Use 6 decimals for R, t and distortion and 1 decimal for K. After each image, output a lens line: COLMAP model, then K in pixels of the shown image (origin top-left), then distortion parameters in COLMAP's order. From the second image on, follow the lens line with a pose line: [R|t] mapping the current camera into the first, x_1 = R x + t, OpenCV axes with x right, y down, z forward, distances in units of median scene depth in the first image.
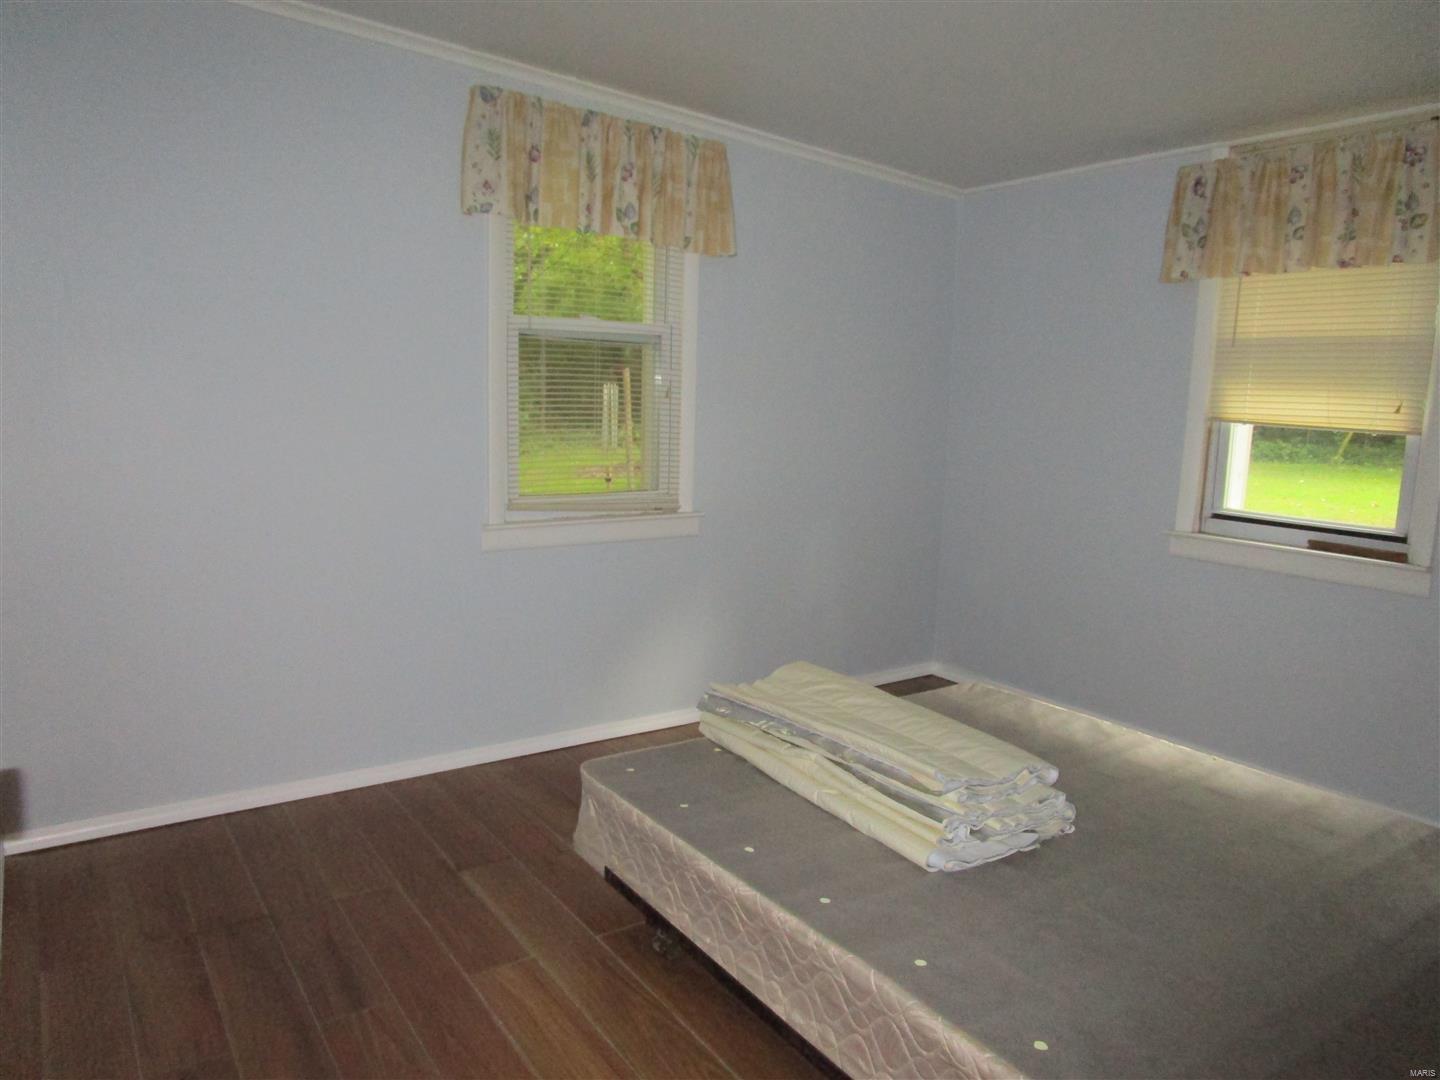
lens RADIAL K [[1024.3, 0, 709.4], [0, 1024.3, 548.3], [0, 0, 1]] dist [-0.035163, 0.016375]
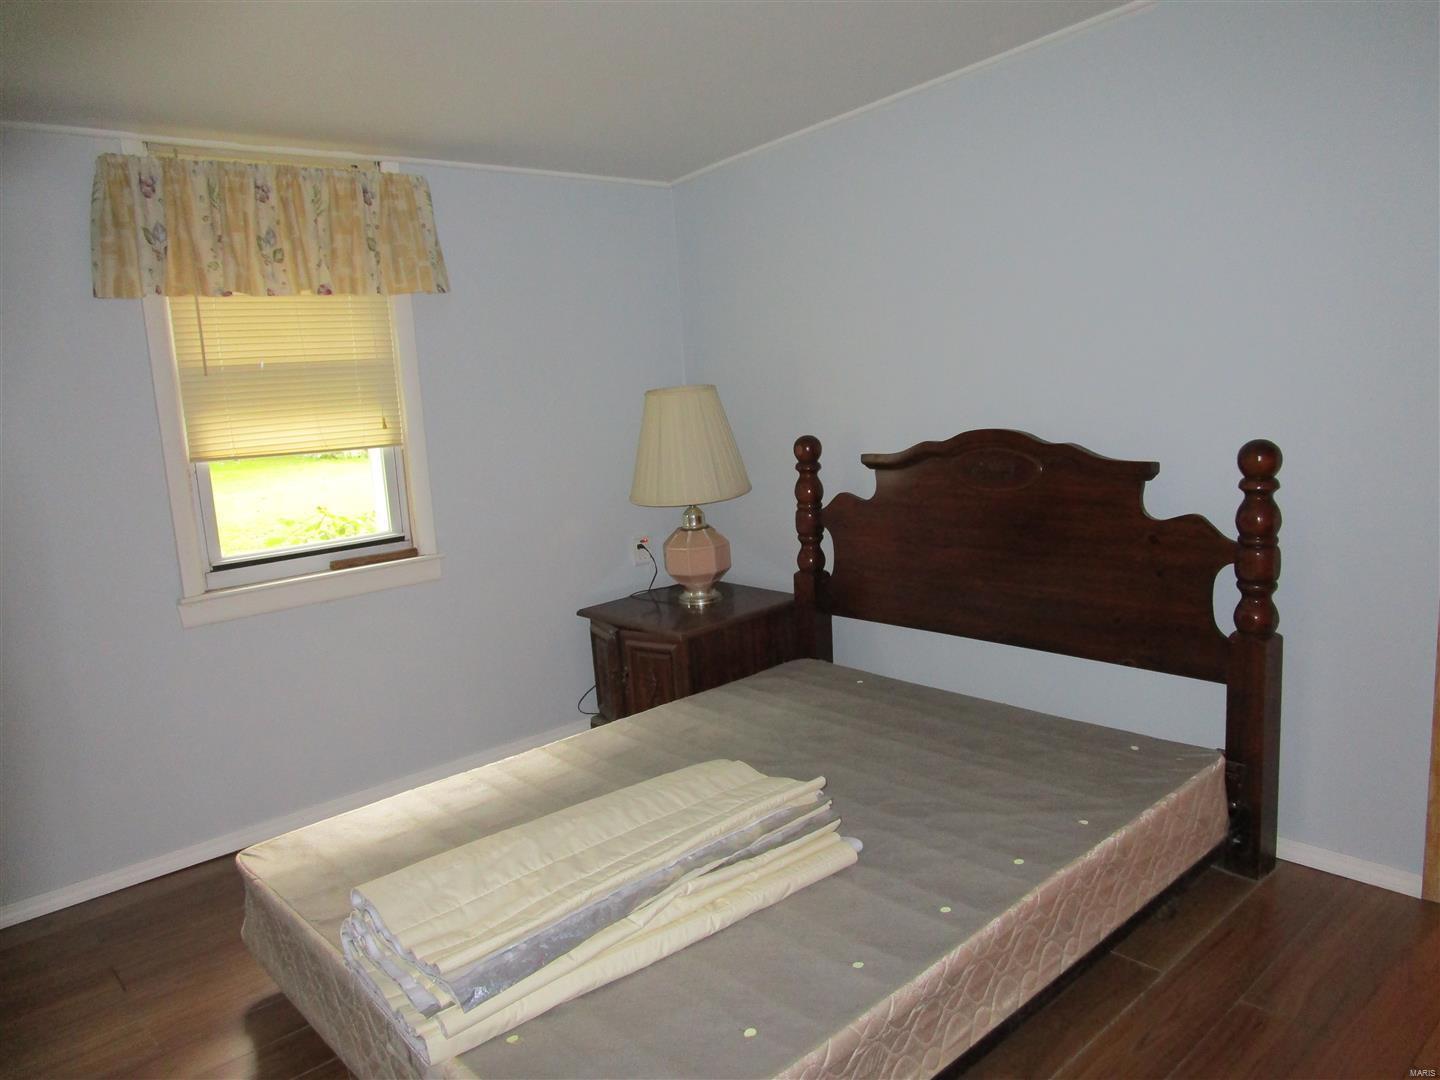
lens RADIAL K [[1024.3, 0, 709.2], [0, 1024.3, 532.0], [0, 0, 1]] dist [-0.035163, 0.016375]
pose [[-0.127367, -0.155785, 0.979545, -0.448242], [0.226023, 0.957046, 0.181596, -0.137664], [-0.965759, 0.244529, -0.086685, 0.727374]]
